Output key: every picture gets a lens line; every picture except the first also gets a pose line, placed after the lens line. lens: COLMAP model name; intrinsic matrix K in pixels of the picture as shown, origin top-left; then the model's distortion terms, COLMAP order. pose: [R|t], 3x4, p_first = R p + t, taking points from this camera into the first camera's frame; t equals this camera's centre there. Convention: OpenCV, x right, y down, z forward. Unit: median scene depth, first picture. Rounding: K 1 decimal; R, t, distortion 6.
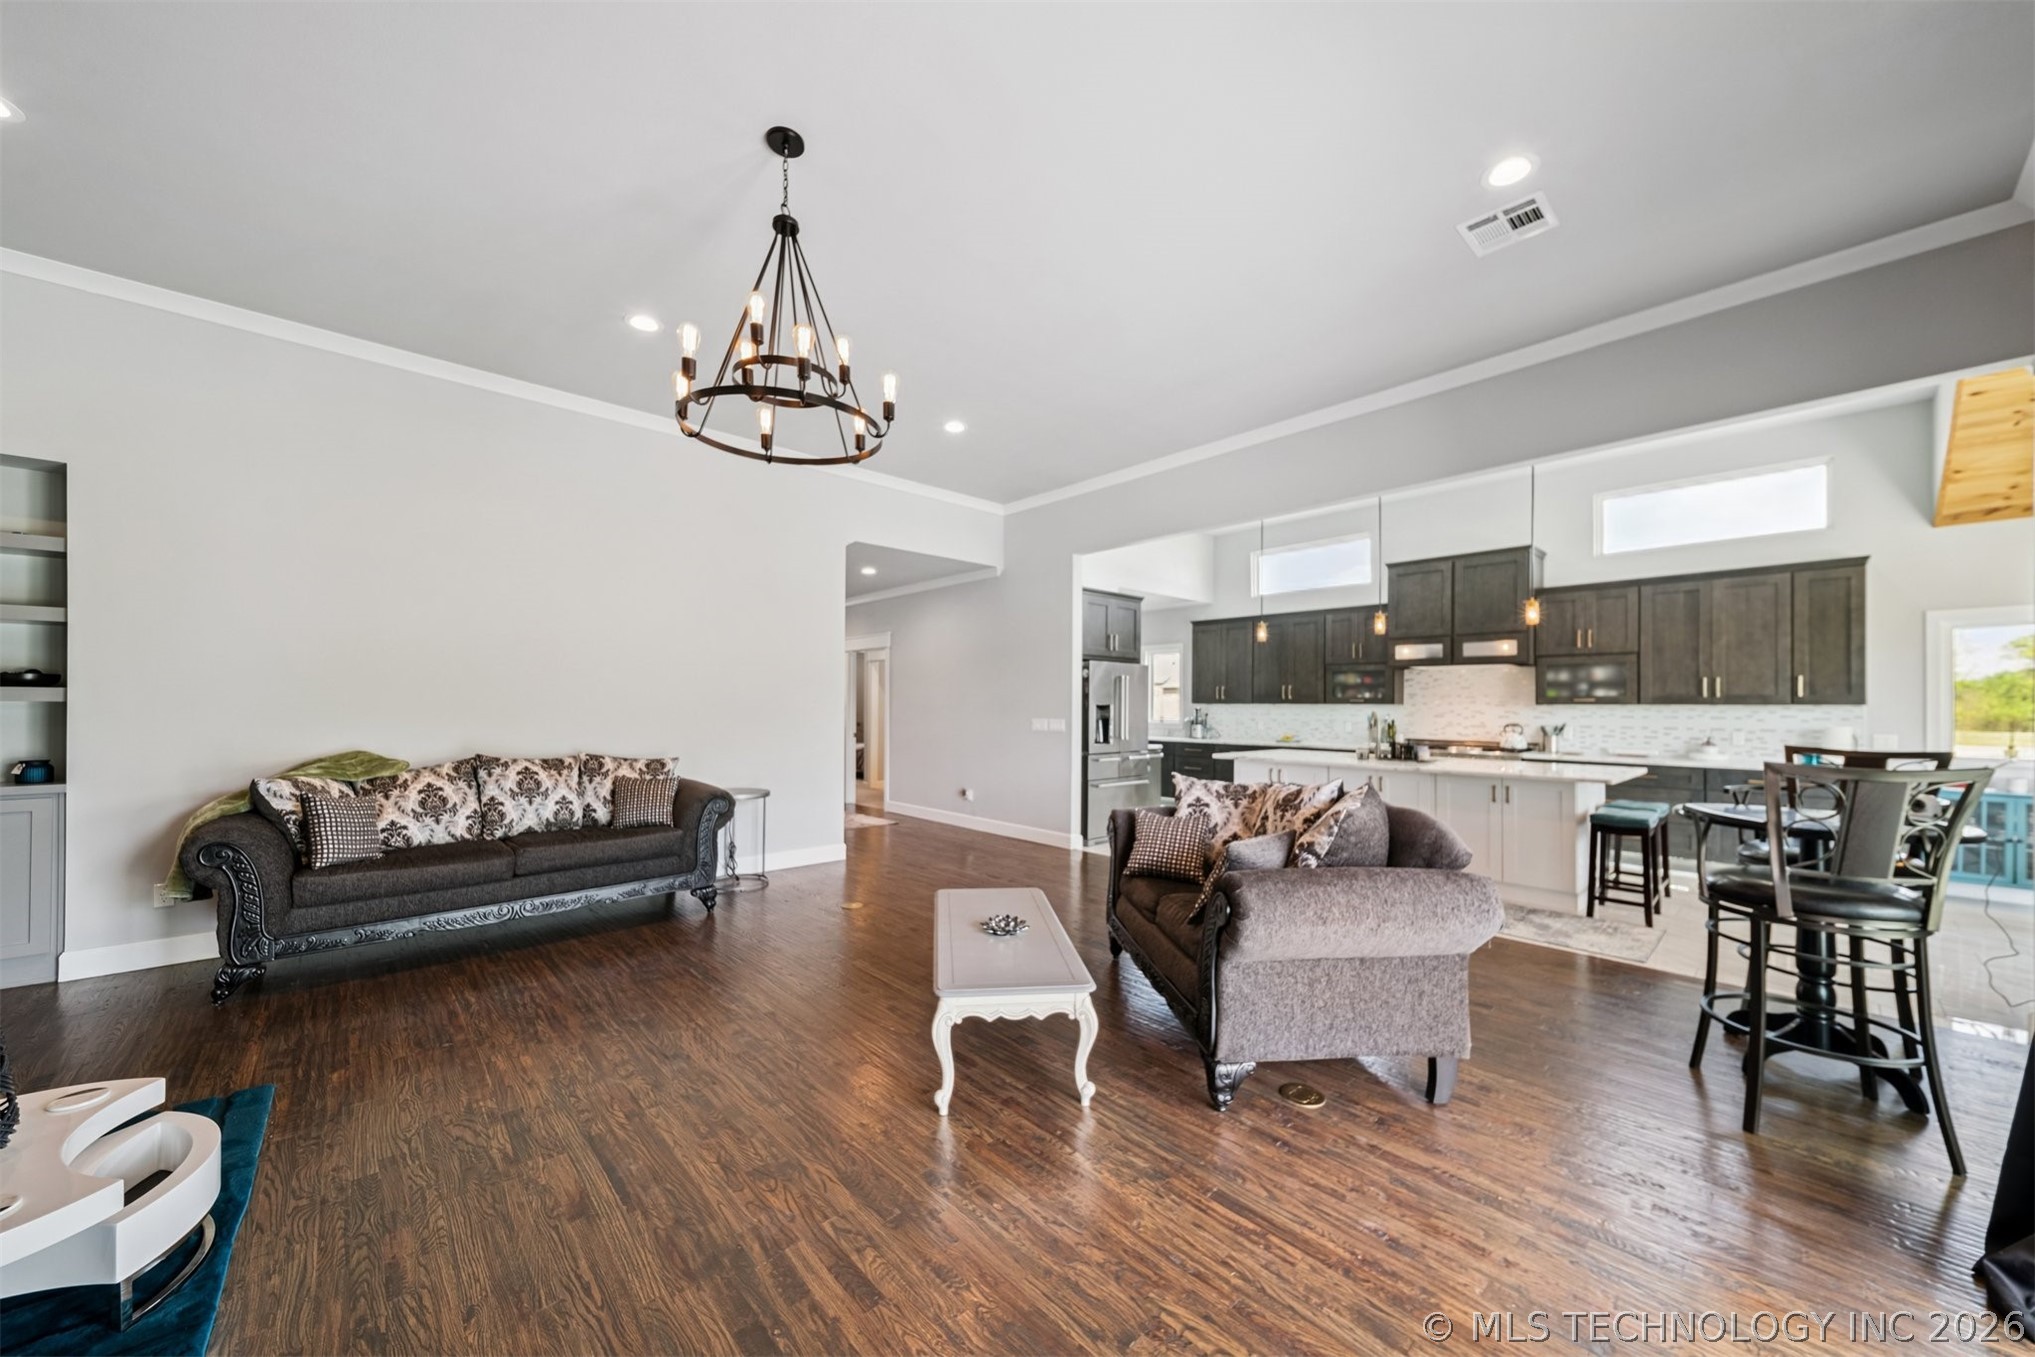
lens RADIAL K [[714.7, 0, 1041.5], [0, 714.7, 699.4], [0, 0, 1]] dist [0.003514, -0.001339]
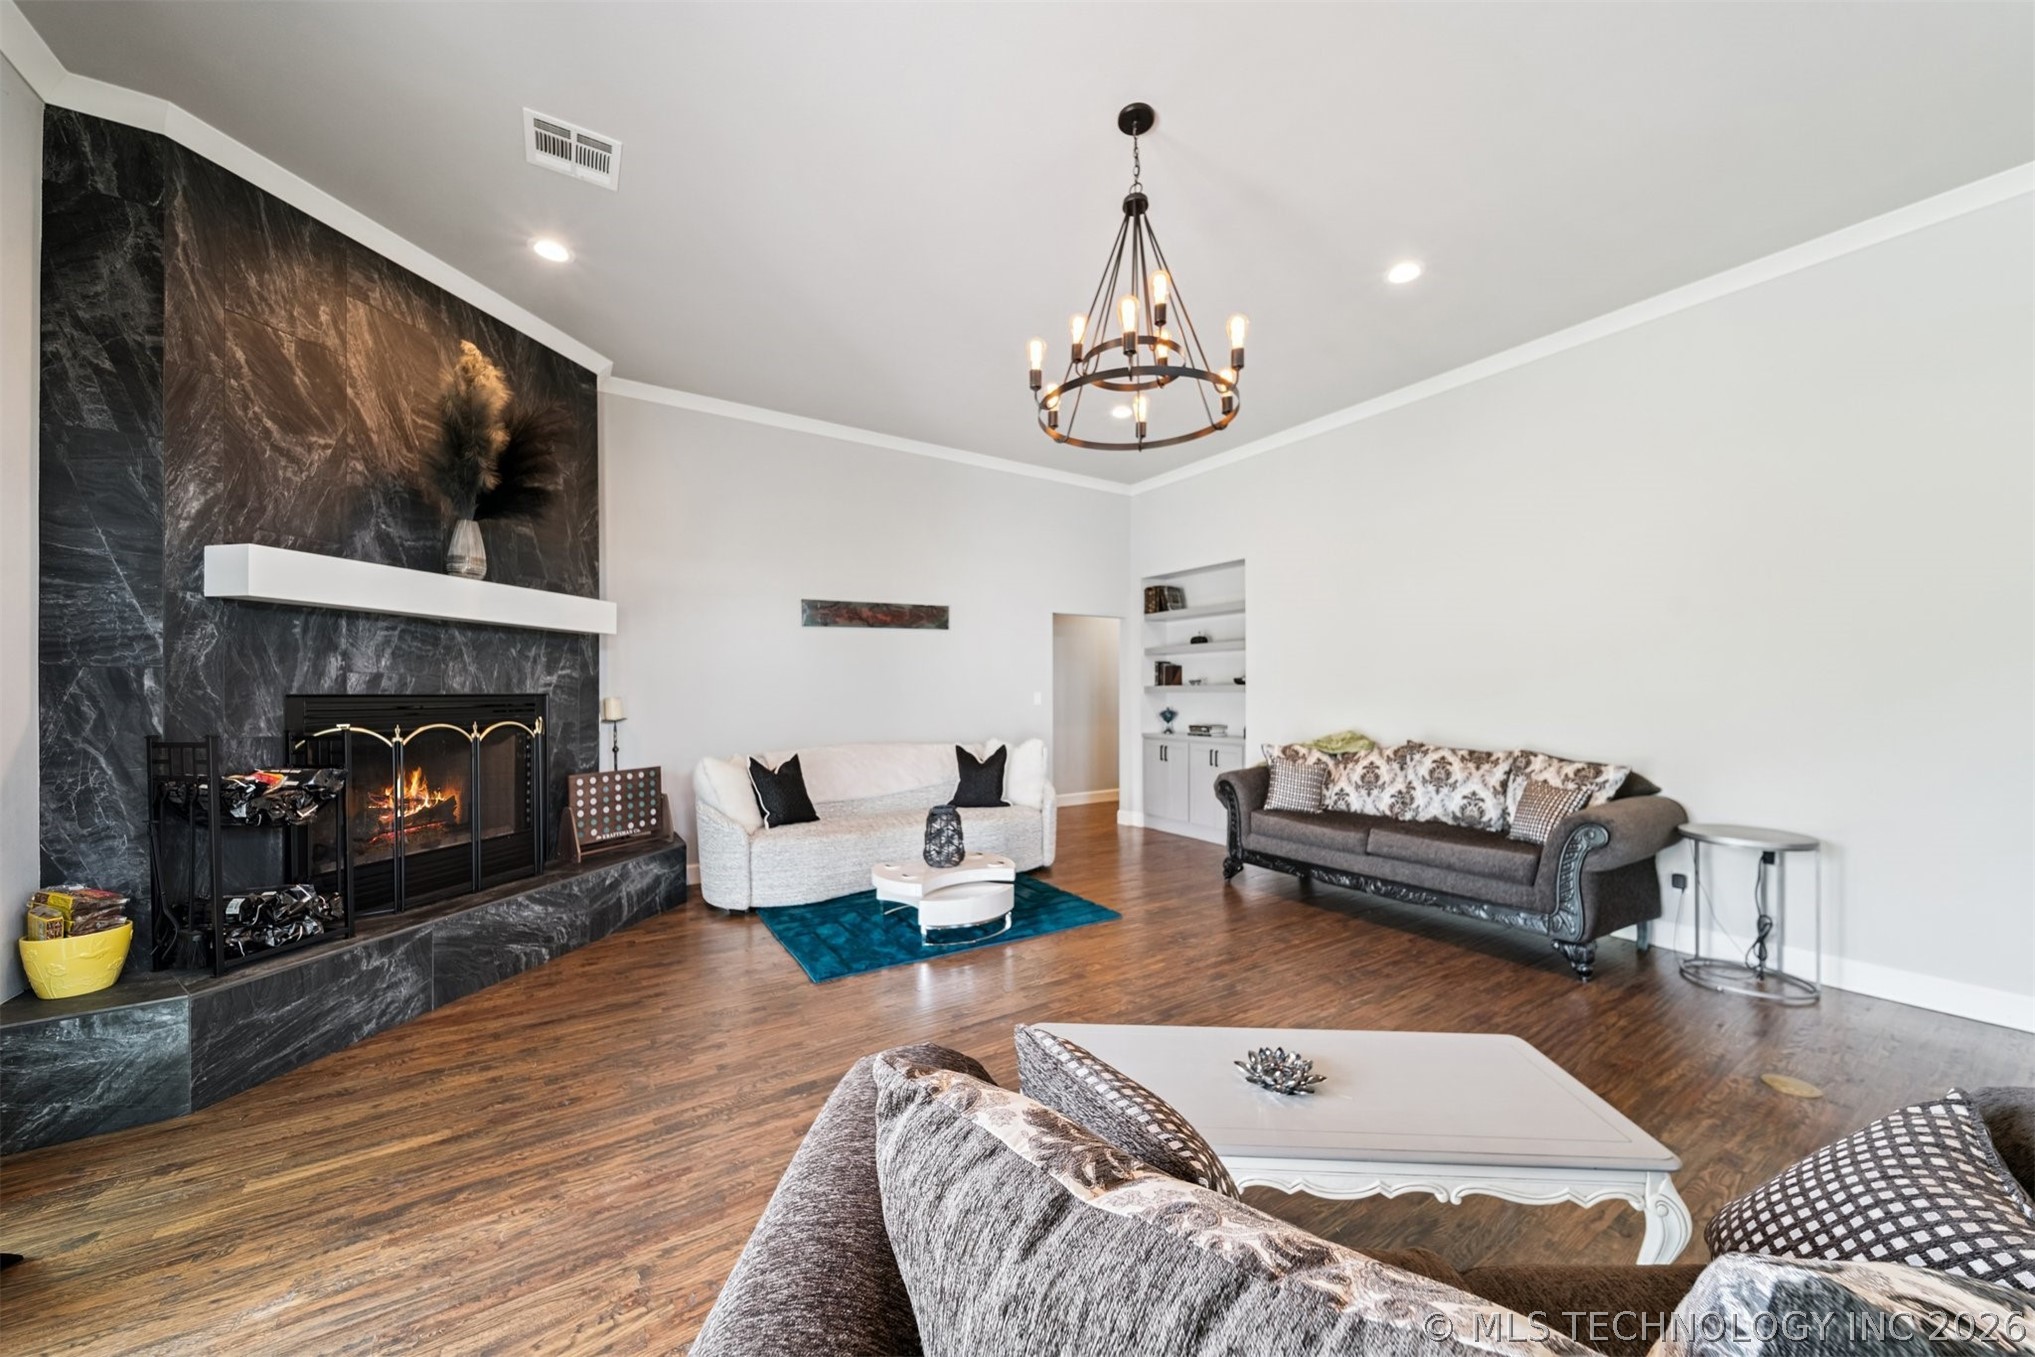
lens RADIAL K [[714.7, 0, 1014.1], [0, 714.7, 692.1], [0, 0, 1]] dist [0.003514, -0.001339]
pose [[-0.180860, -0.005734, -0.983492, 0.381779], [0.007836, 0.999943, -0.007270, 0.007461], [0.983478, -0.009021, -0.180805, 0.612169]]
